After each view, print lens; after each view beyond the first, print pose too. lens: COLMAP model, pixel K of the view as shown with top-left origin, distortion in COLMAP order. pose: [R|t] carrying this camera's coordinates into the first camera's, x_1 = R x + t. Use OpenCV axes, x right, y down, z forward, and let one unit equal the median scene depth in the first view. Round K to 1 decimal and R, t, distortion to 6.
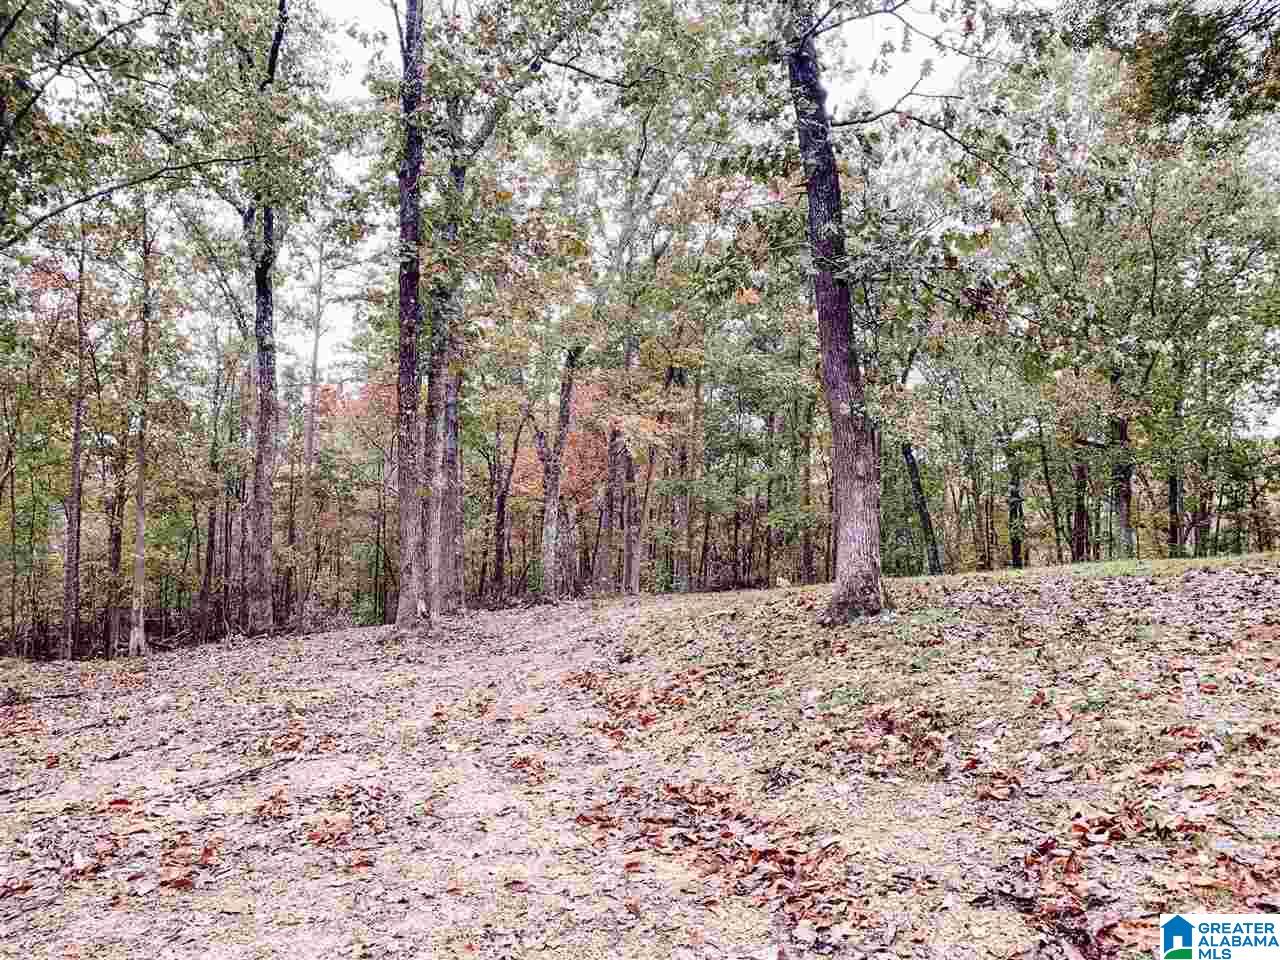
lens RADIAL K [[976.1, 0, 640.6], [0, 976.1, 476.6], [0, 0, 1]] dist [0.034699, -0.021361]
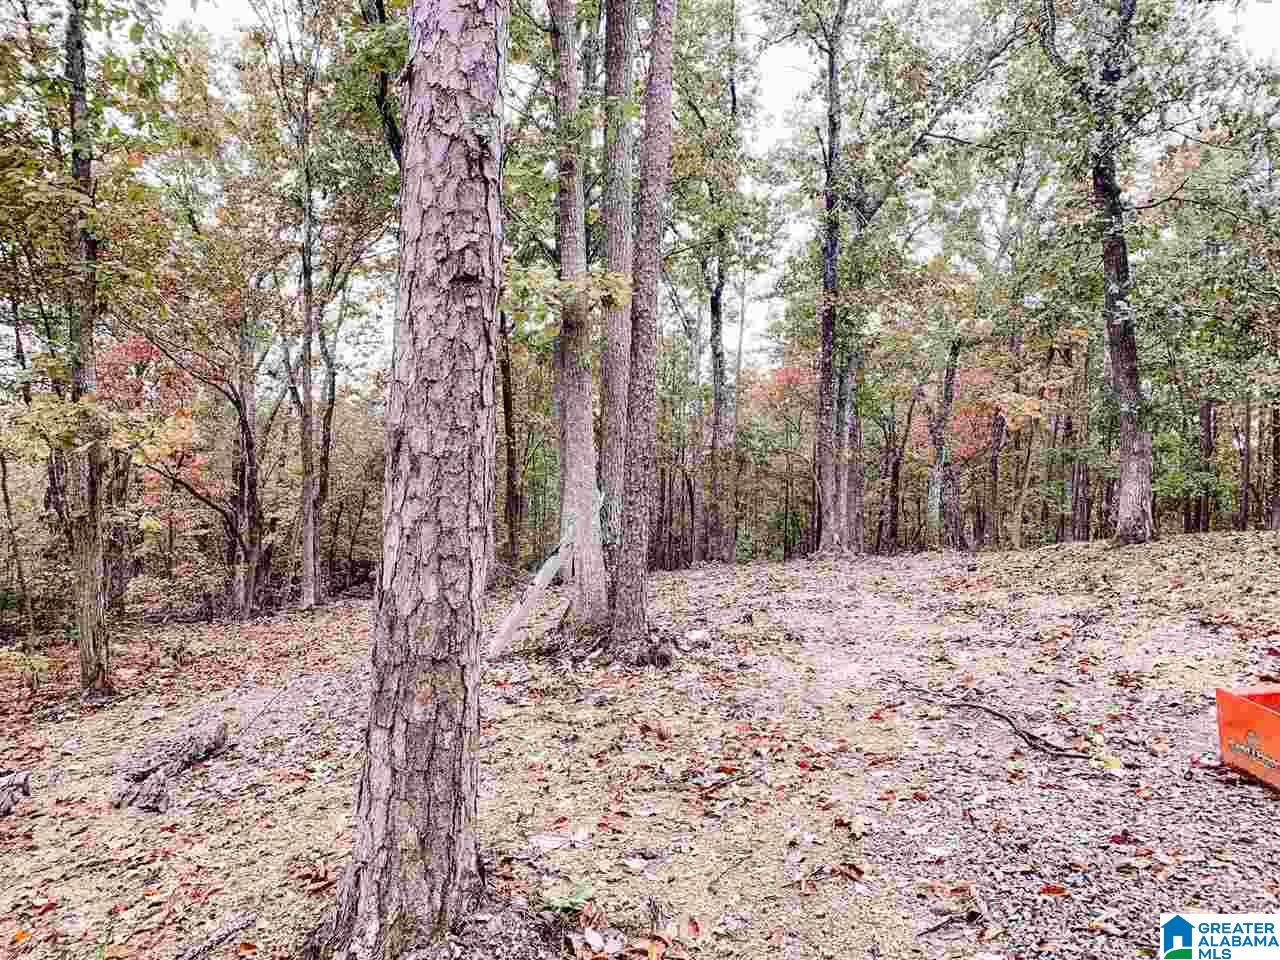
lens RADIAL K [[976.1, 0, 638.2], [0, 976.1, 471.1], [0, 0, 1]] dist [0.034699, -0.021361]
pose [[0.920252, 0.006531, -0.391273, 0.037288], [0.005360, 0.999557, 0.029291, -0.006602], [0.391290, -0.029053, 0.919809, -0.225628]]
